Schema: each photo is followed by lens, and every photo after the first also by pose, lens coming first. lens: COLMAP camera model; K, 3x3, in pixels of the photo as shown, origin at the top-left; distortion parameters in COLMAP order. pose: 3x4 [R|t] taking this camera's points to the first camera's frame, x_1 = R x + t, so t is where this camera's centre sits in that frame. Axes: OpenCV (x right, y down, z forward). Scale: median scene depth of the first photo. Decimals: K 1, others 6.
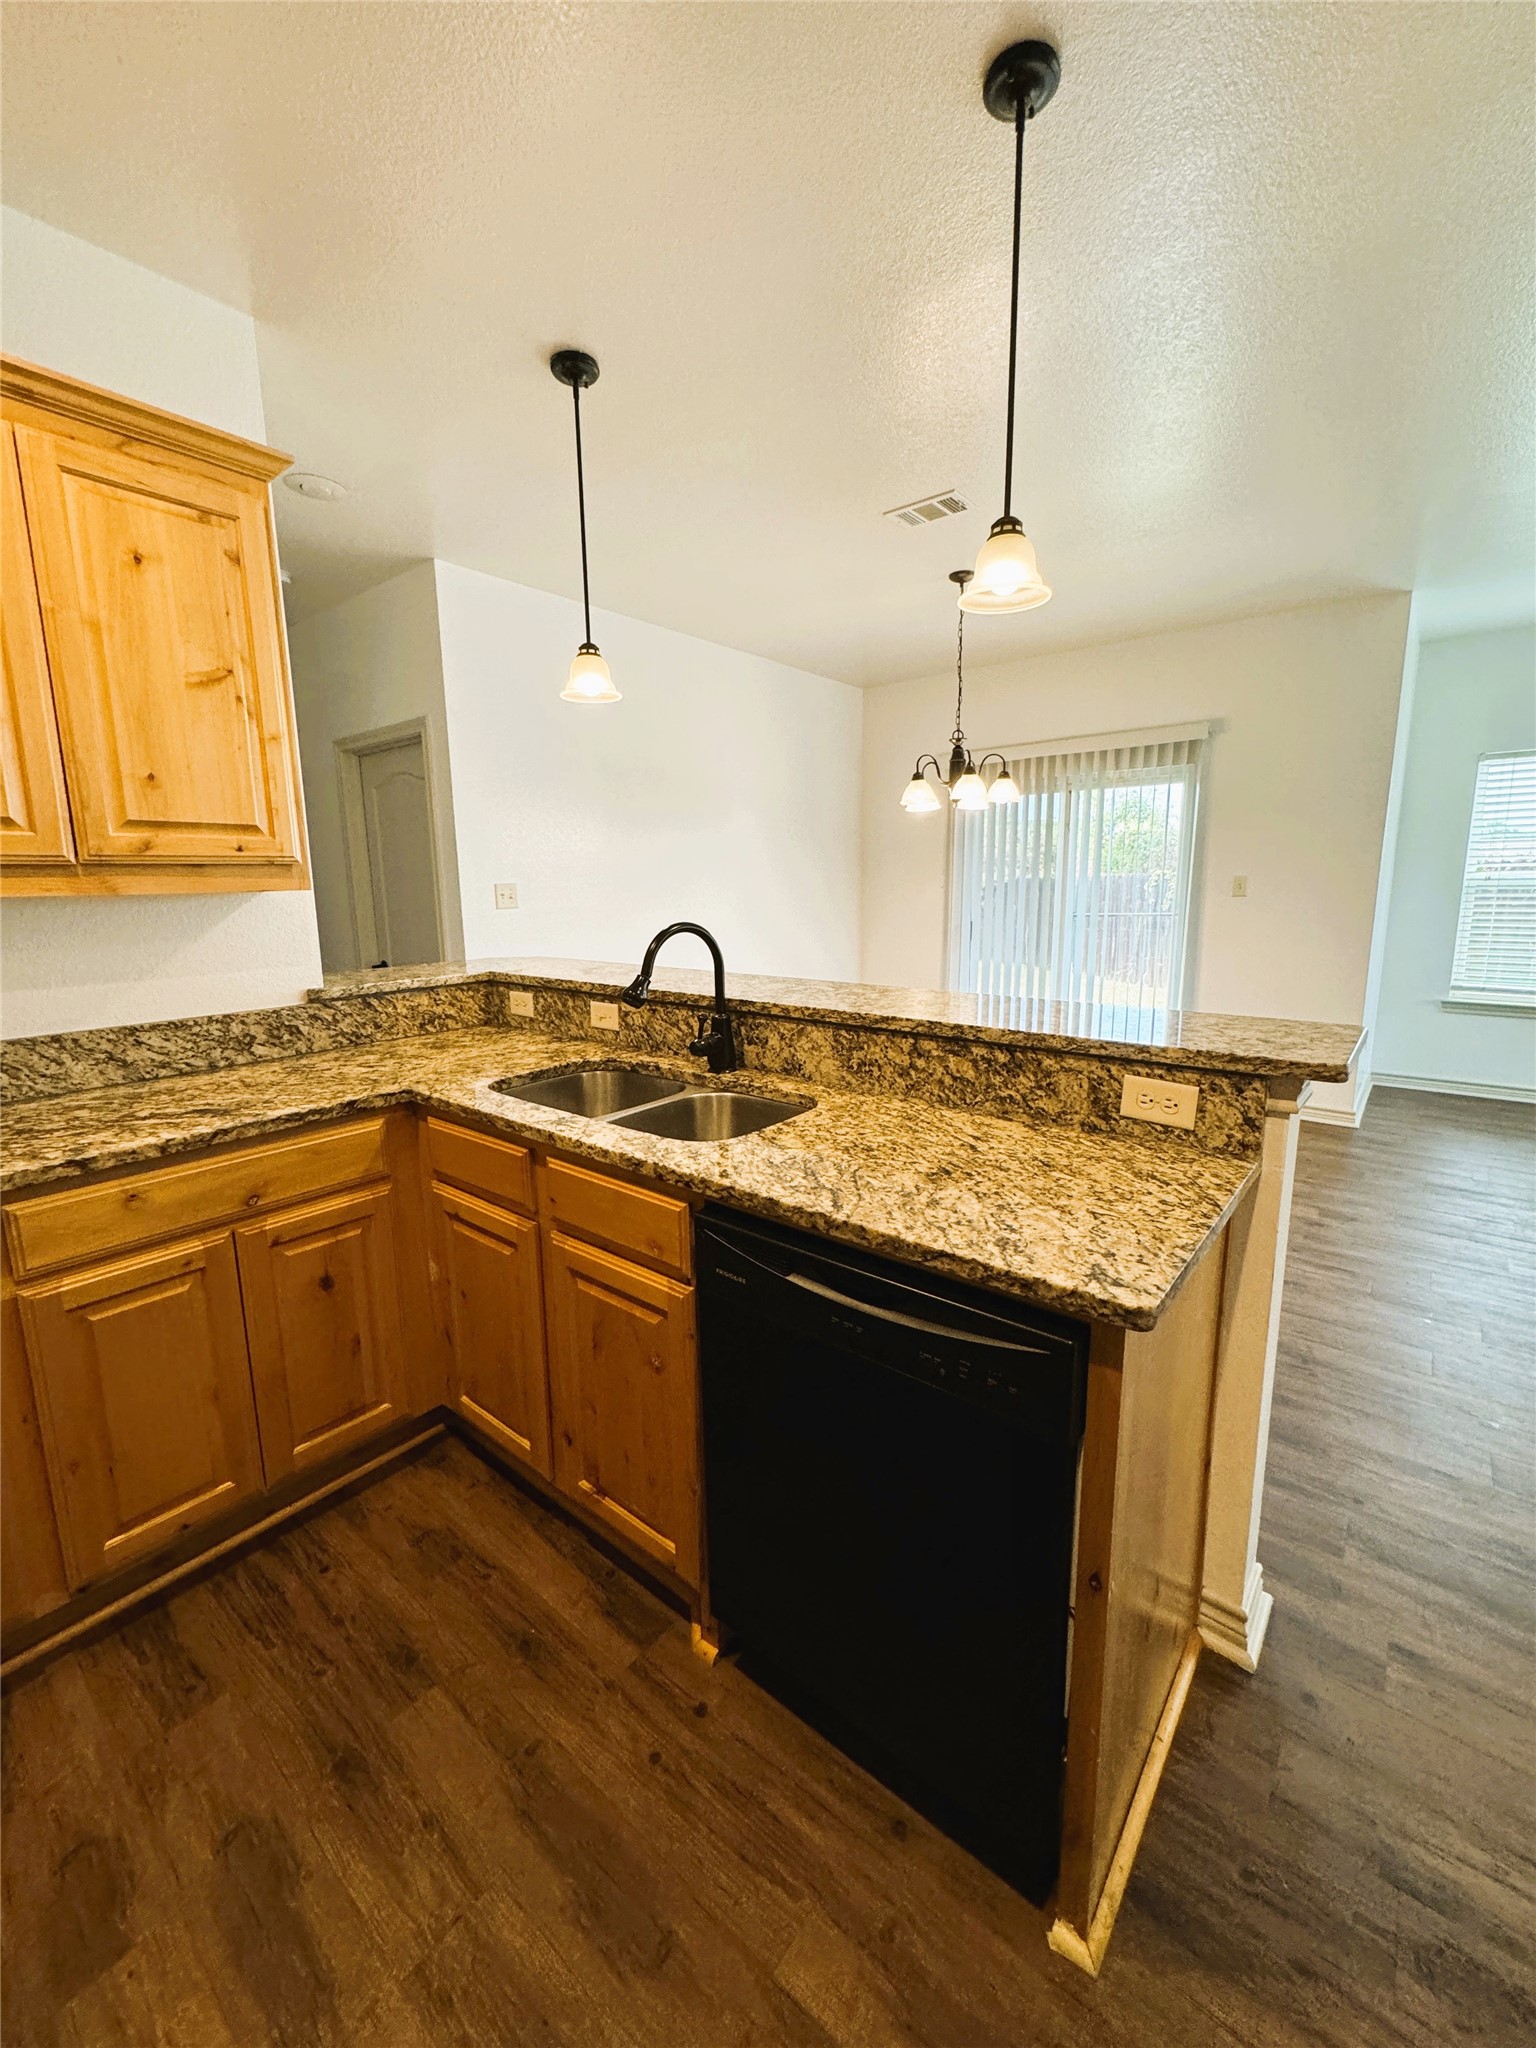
lens RADIAL K [[819.7, 0, 768.2], [0, 819.7, 1021.9], [0, 0, 1]] dist [-0.002209, 0.000245]
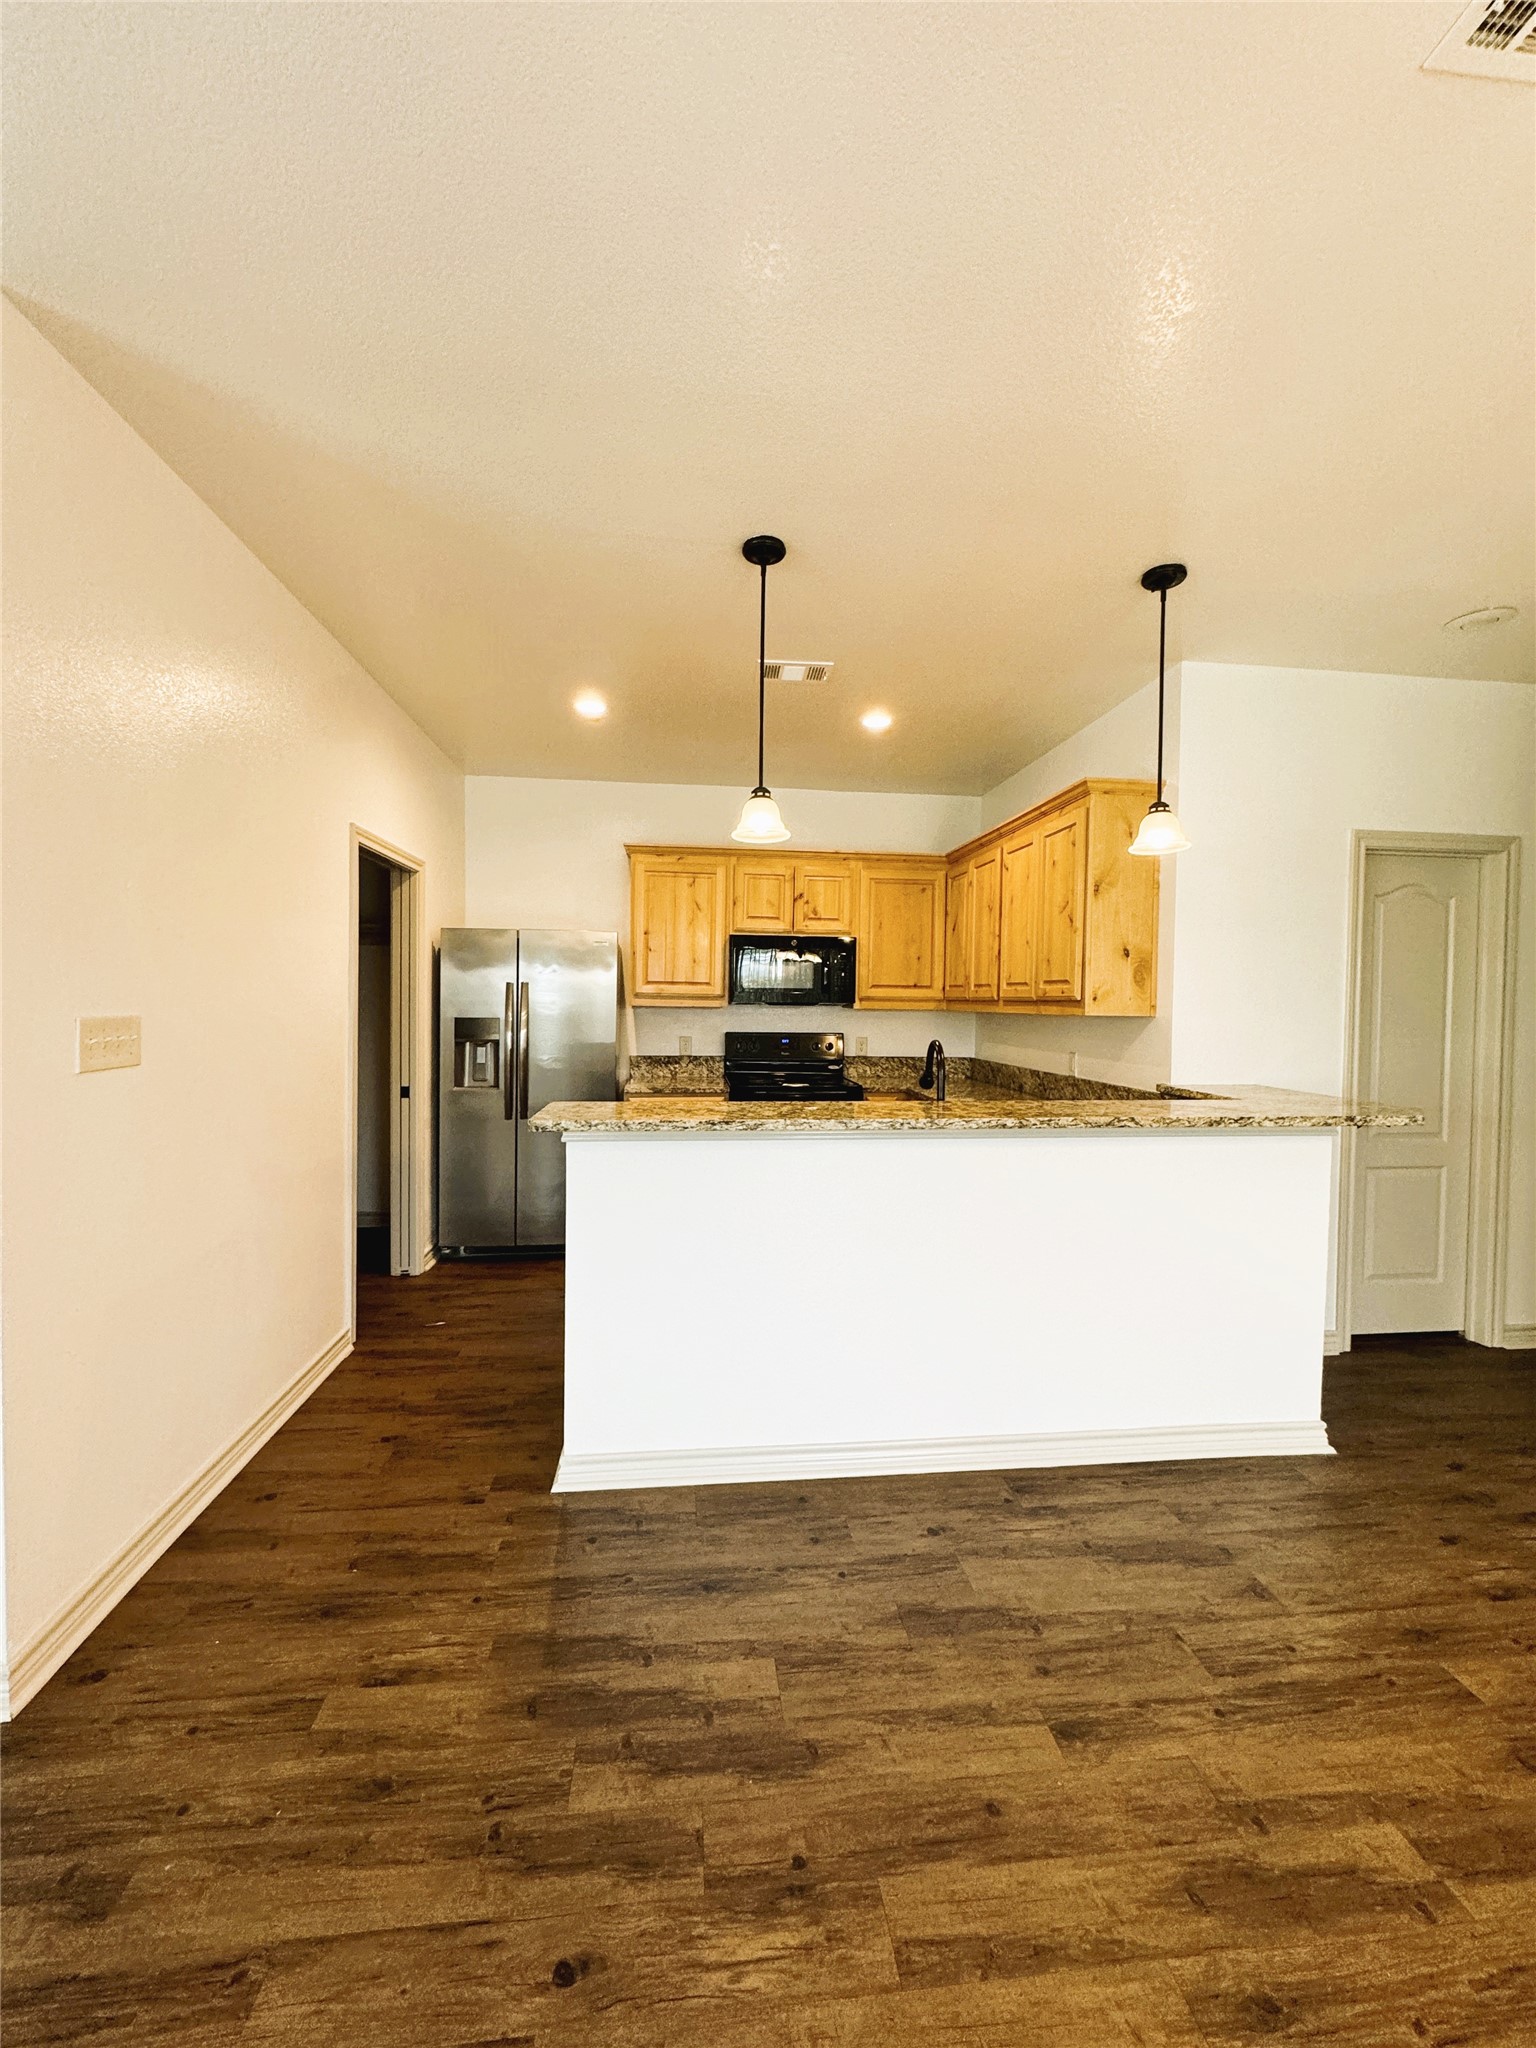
lens RADIAL K [[819.7, 0, 768.2], [0, 819.7, 1021.9], [0, 0, 1]] dist [-0.002209, 0.000245]
pose [[-0.703019, 0.023165, -0.710794, 1.295497], [-0.125712, 0.979682, 0.156266, -0.386852], [0.699972, 0.199213, -0.685823, 2.000130]]
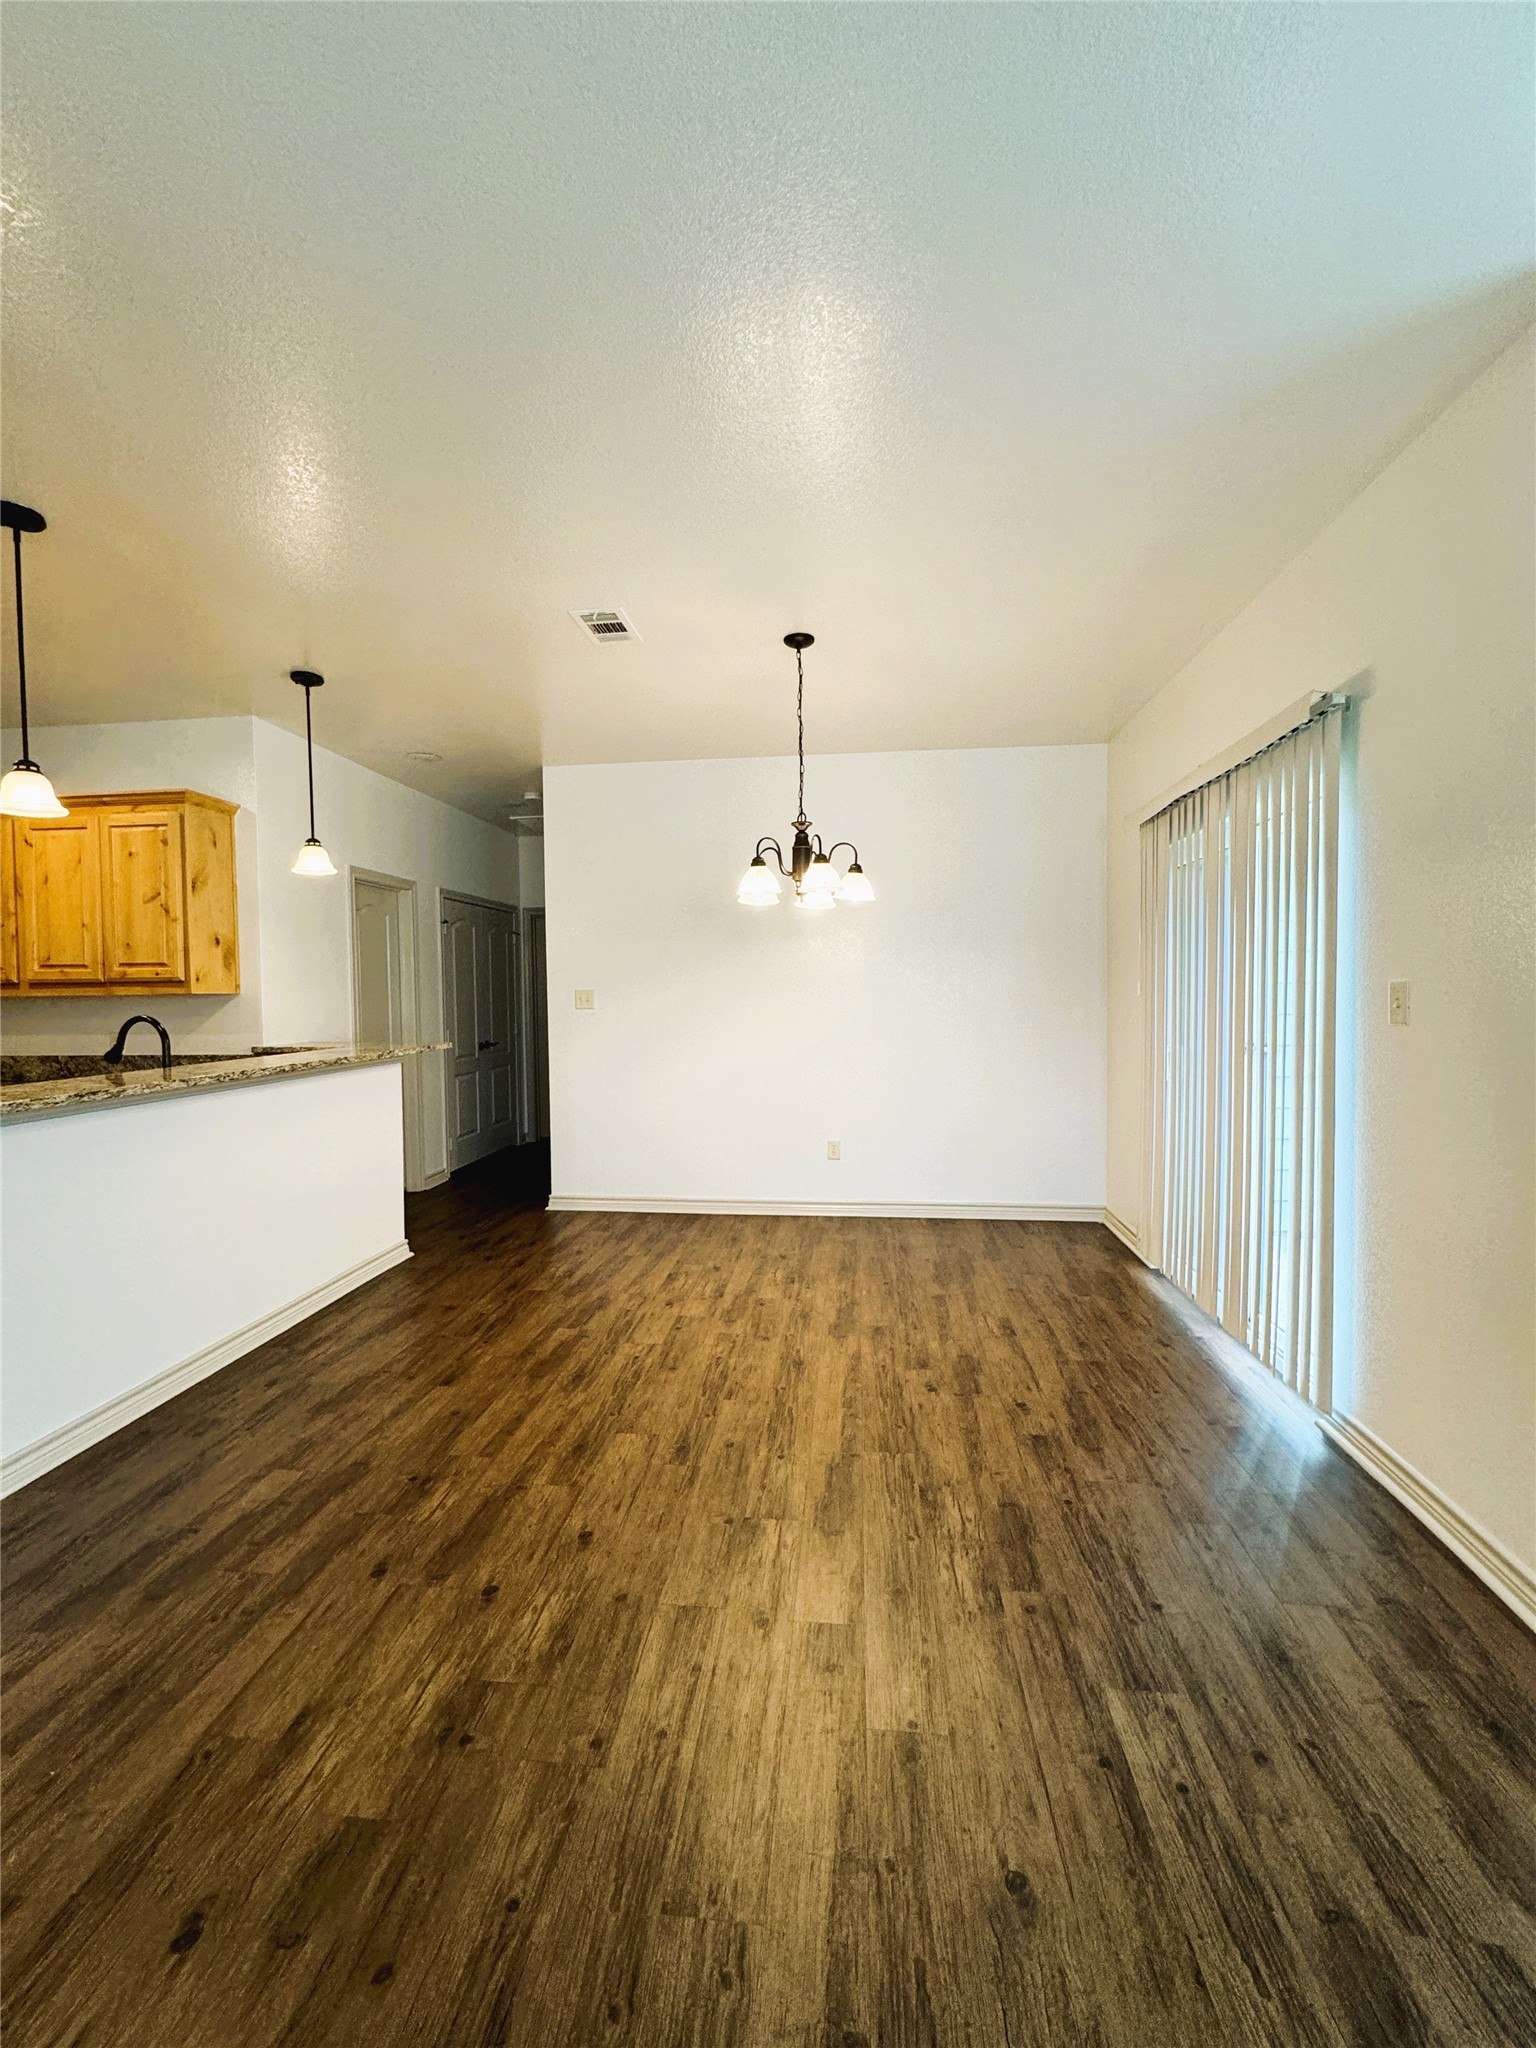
lens RADIAL K [[819.7, 0, 768.2], [0, 819.7, 1021.9], [0, 0, 1]] dist [-0.002209, 0.000245]
pose [[0.544898, 0.039599, -0.837567, 2.163709], [-0.141726, 0.988862, -0.045451, -0.235731], [0.826438, 0.143471, 0.544441, 1.271607]]
